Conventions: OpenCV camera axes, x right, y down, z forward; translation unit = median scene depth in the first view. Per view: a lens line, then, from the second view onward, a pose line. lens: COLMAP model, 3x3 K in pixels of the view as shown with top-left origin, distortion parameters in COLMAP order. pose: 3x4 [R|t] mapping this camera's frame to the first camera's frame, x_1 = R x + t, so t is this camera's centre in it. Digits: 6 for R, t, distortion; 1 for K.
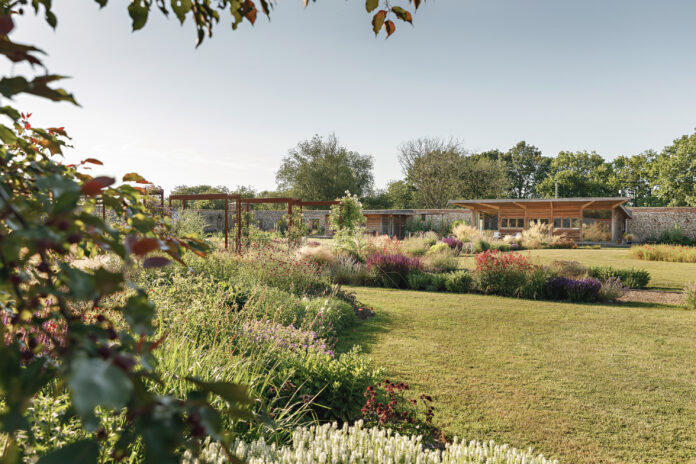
lens RADIAL K [[587.6, 0, 344.7], [0, 587.6, 226.9], [0, 0, 1]] dist [0.059654, 0.002034]
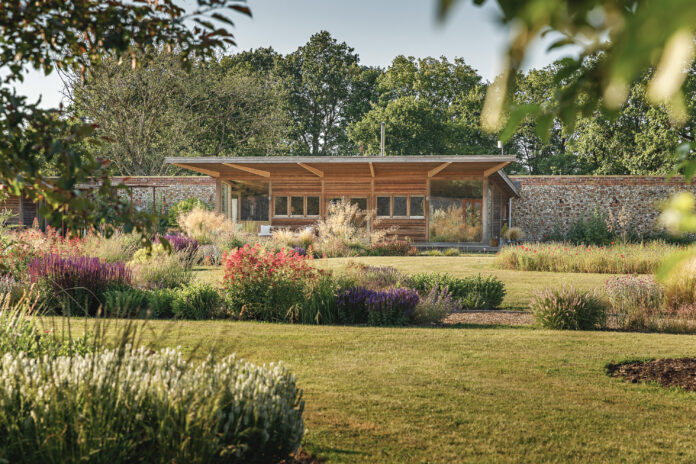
lens RADIAL K [[1409.0, 0, 347.0], [0, 1409.0, 231.4], [0, 0, 1]] dist [0.010513, 0.000000]
pose [[0.953475, -0.005731, 0.301419, -0.025509], [0.003231, 0.999956, 0.008791, 0.004266], [-0.301456, -0.007408, 0.953451, -0.114985]]
